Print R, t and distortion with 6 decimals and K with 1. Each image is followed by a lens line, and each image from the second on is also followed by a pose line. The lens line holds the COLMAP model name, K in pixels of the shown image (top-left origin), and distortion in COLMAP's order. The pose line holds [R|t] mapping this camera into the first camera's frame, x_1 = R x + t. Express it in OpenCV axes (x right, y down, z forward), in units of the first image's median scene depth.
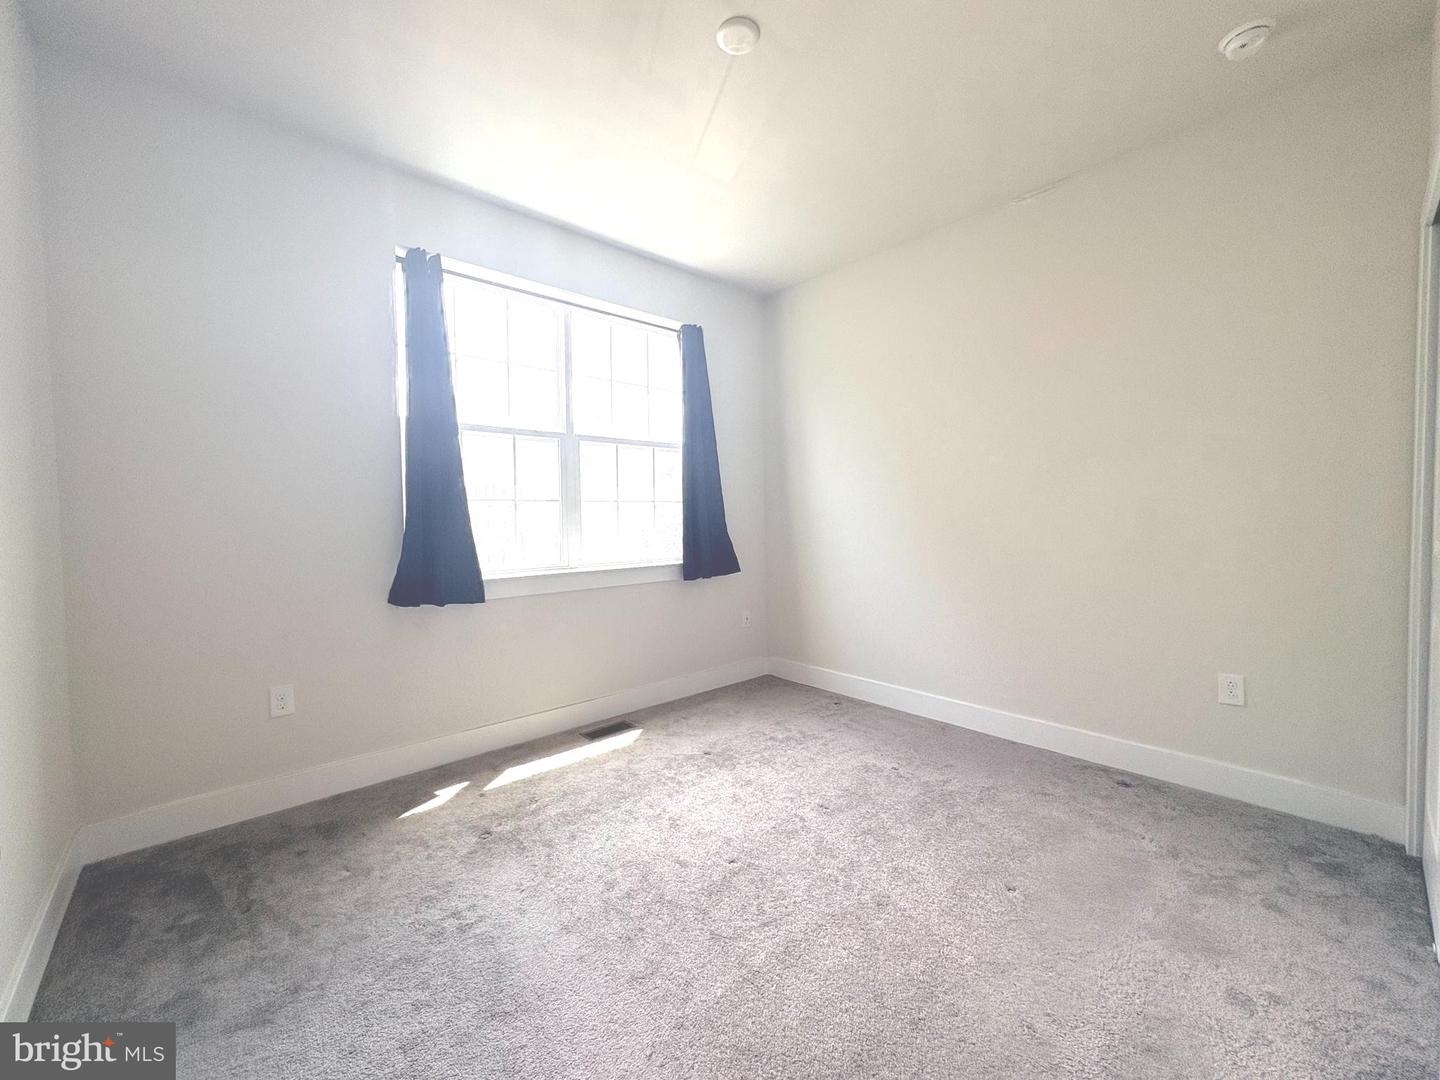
lens RADIAL K [[576.0, 0, 715.7], [0, 576.0, 537.1], [0, 0, 1]] dist [0.001614, 0.000144]
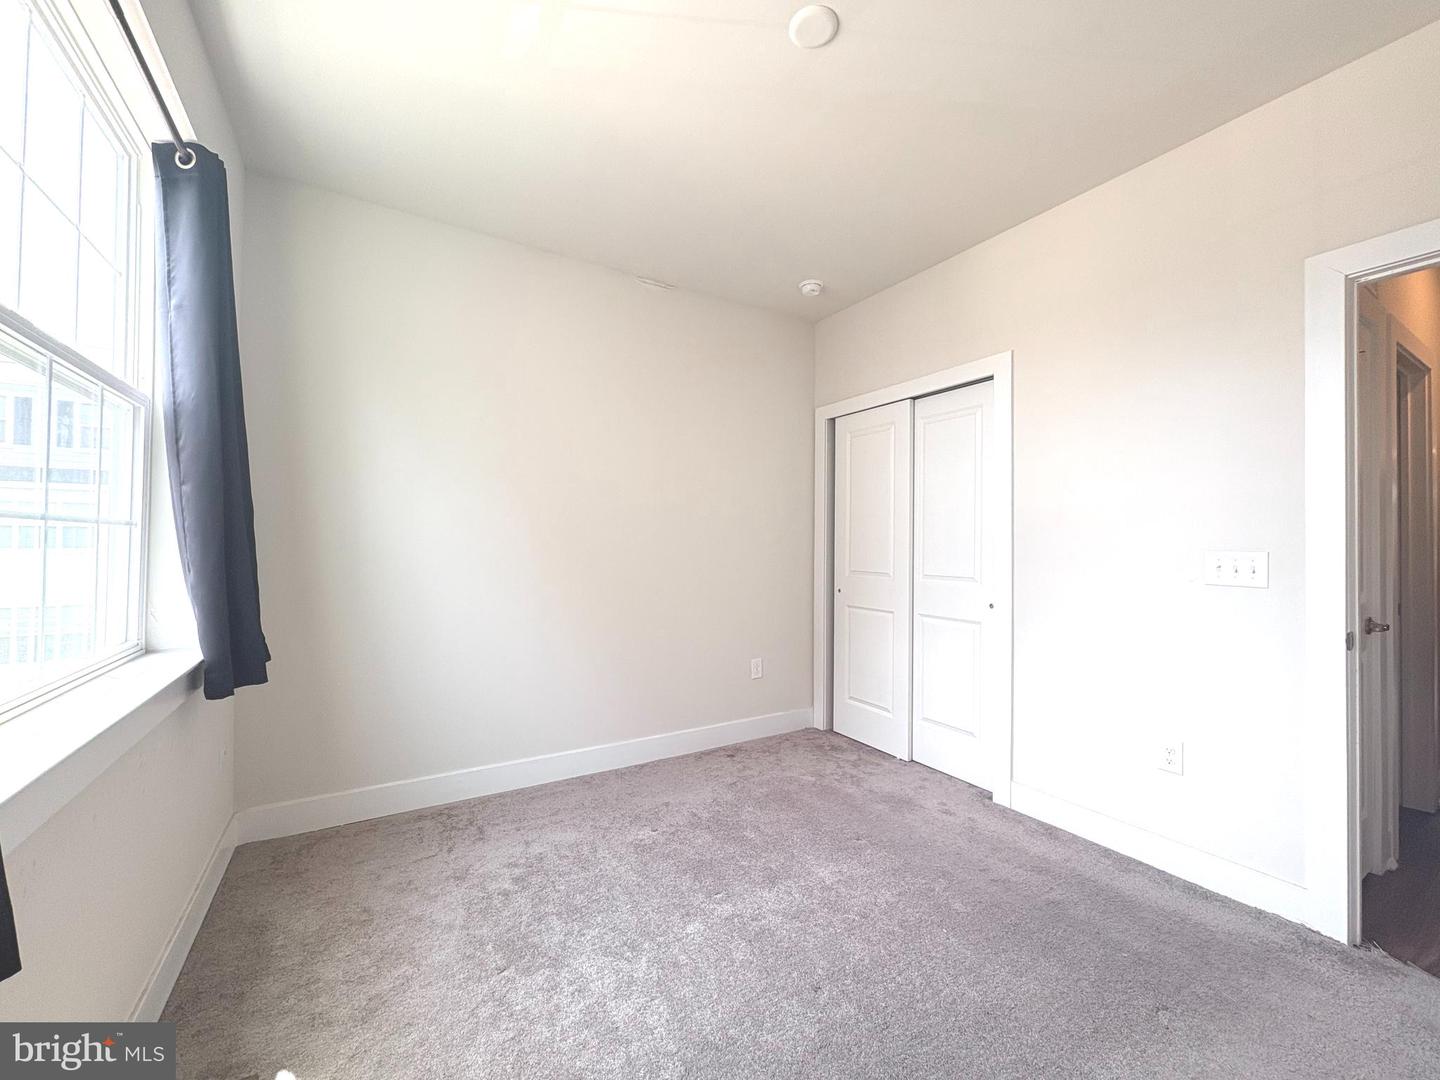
lens RADIAL K [[576.0, 0, 718.2], [0, 576.0, 541.5], [0, 0, 1]] dist [0.001614, 0.000144]
pose [[0.171469, 0.021560, 0.984954, -0.623190], [0.021145, 0.999450, -0.025558, -0.041394], [-0.984963, 0.025209, 0.170919, 0.757591]]
